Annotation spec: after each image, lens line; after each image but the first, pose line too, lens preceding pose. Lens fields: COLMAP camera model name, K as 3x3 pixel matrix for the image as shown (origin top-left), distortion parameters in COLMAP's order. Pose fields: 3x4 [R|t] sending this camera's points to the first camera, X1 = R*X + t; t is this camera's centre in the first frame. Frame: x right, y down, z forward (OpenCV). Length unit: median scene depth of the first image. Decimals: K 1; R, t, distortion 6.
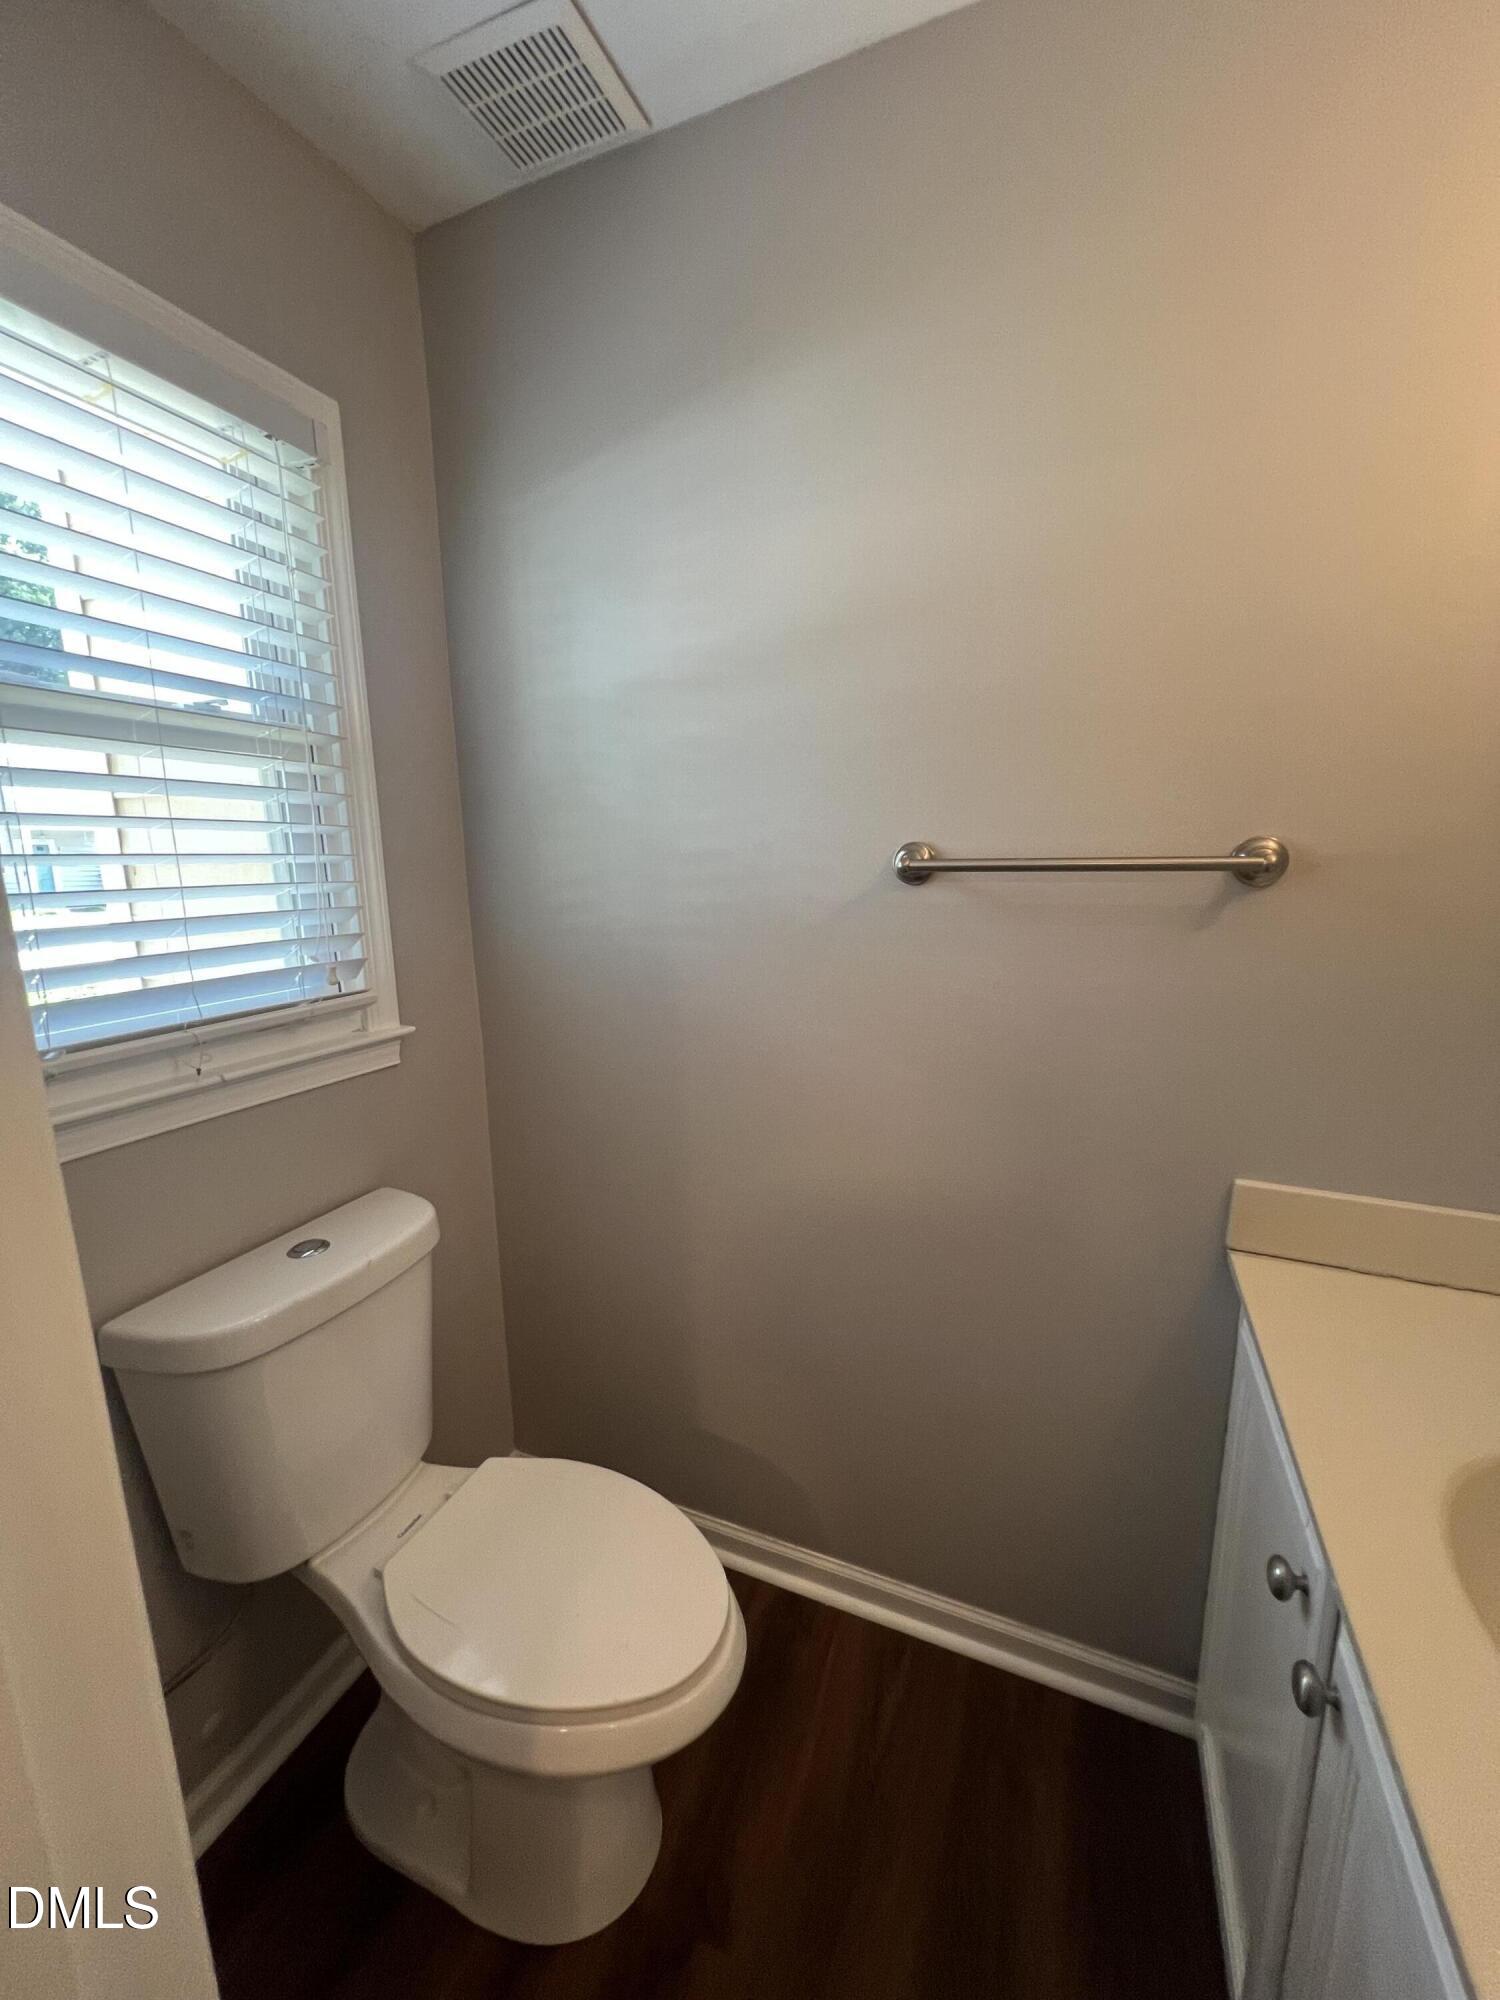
lens RADIAL K [[802.2, 0, 751.8], [0, 802.2, 1004.5], [0, 0, 1]] dist [-0.003088, 0.001199]
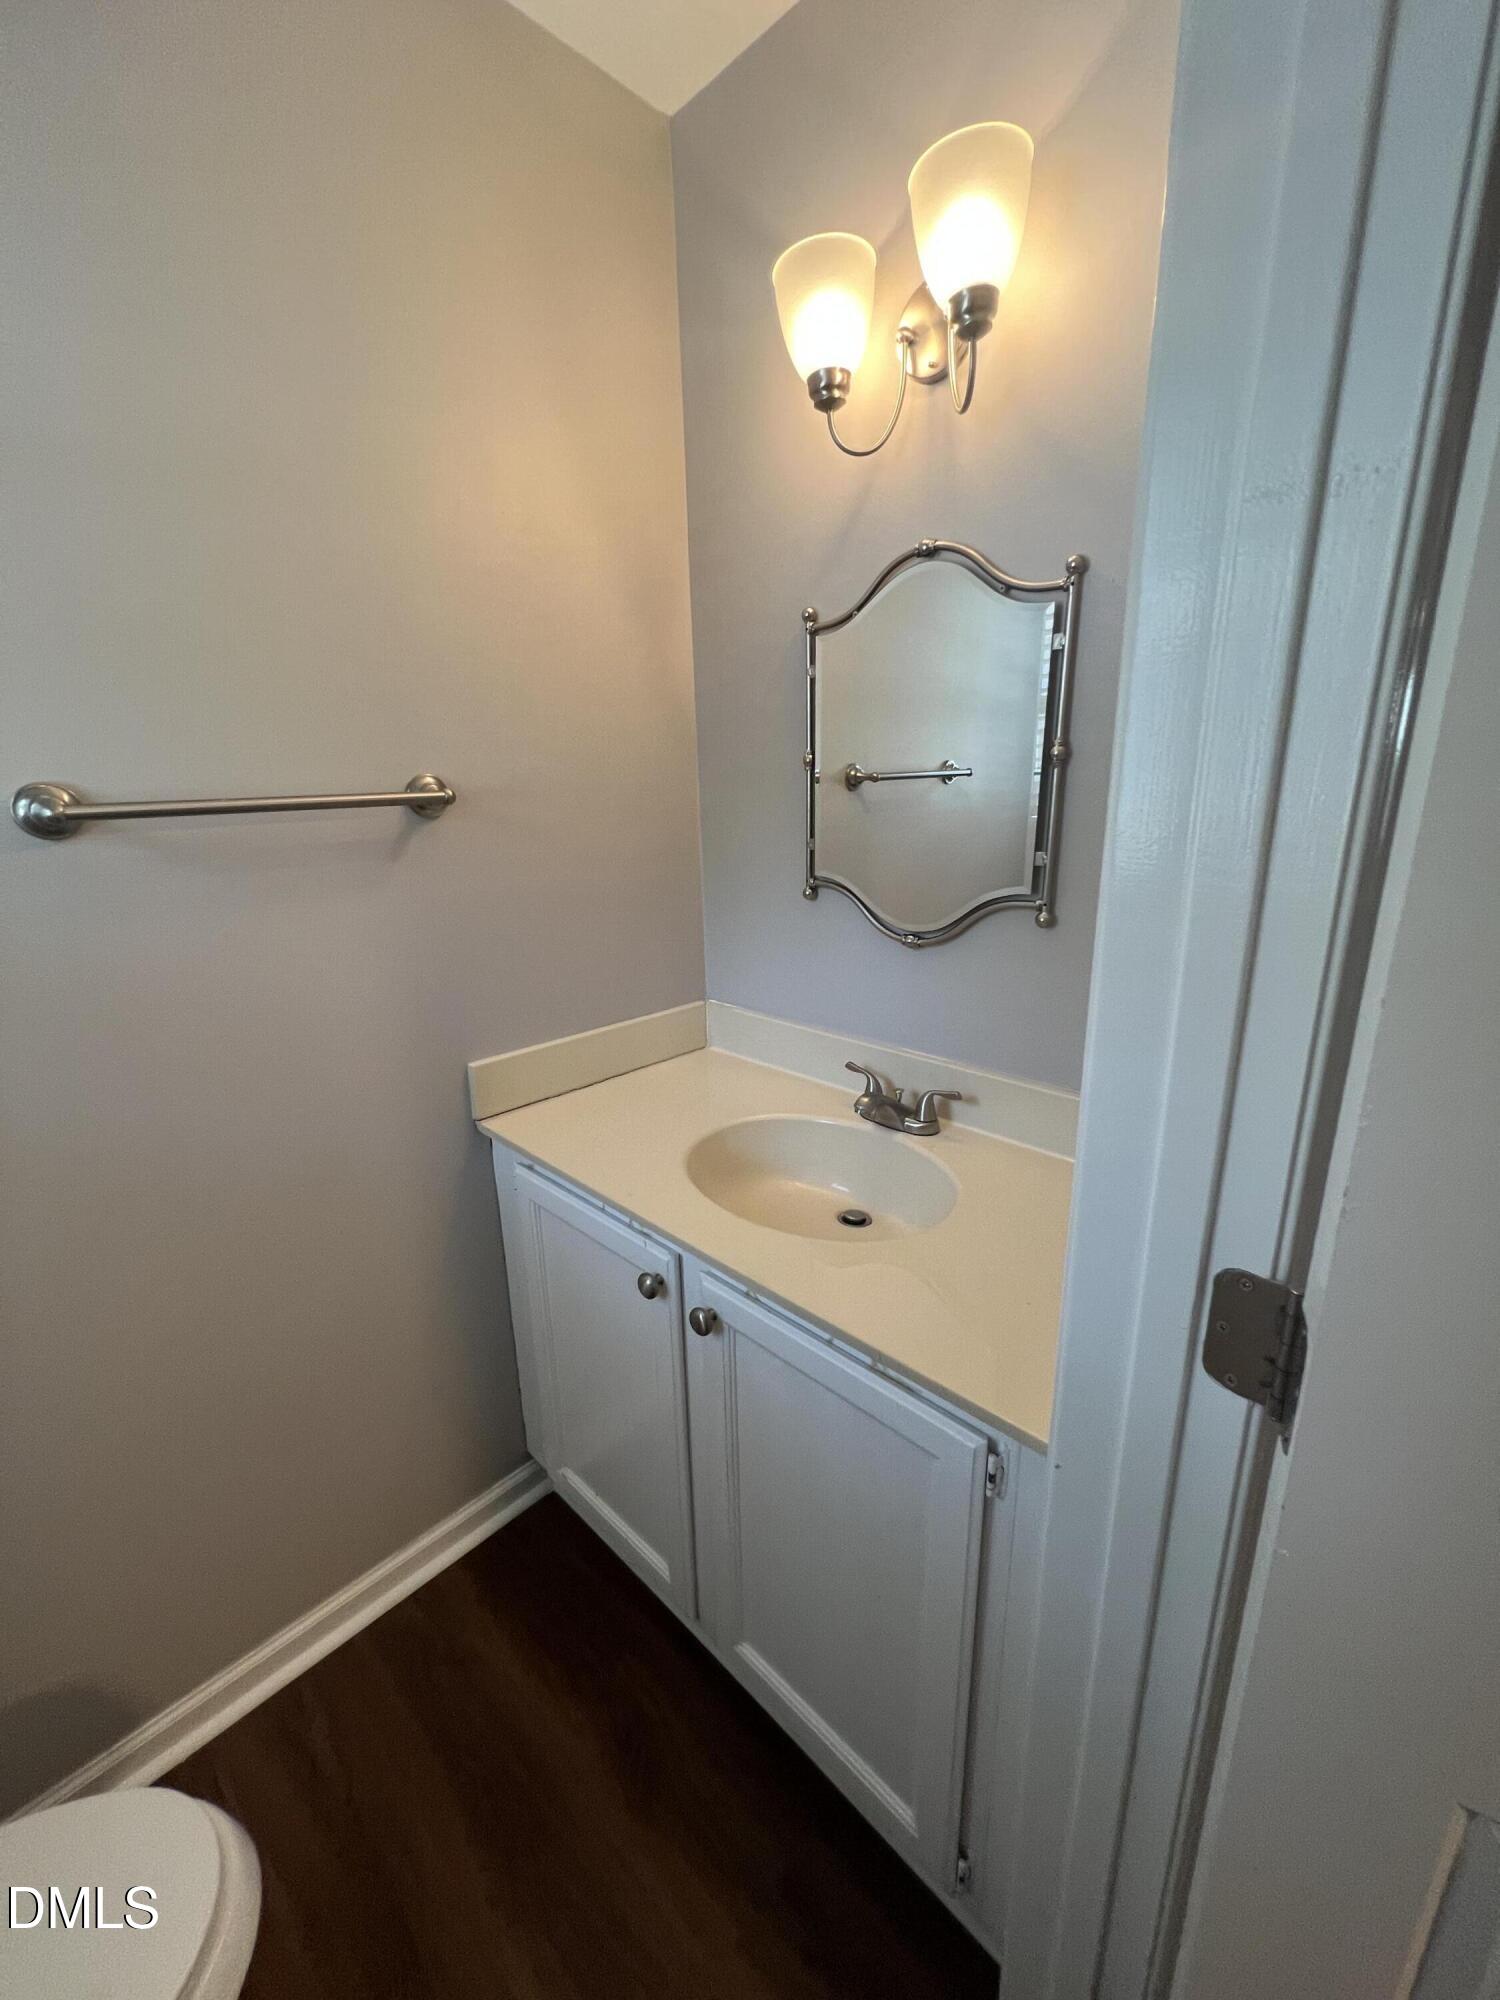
lens RADIAL K [[802.2, 0, 743.6], [0, 802.2, 1001.6], [0, 0, 1]] dist [-0.003088, 0.001199]
pose [[0.363601, -0.250243, 0.897314, -0.310392], [0.196416, 0.962183, 0.188744, -0.018812], [-0.910613, 0.107619, 0.399002, 0.133368]]
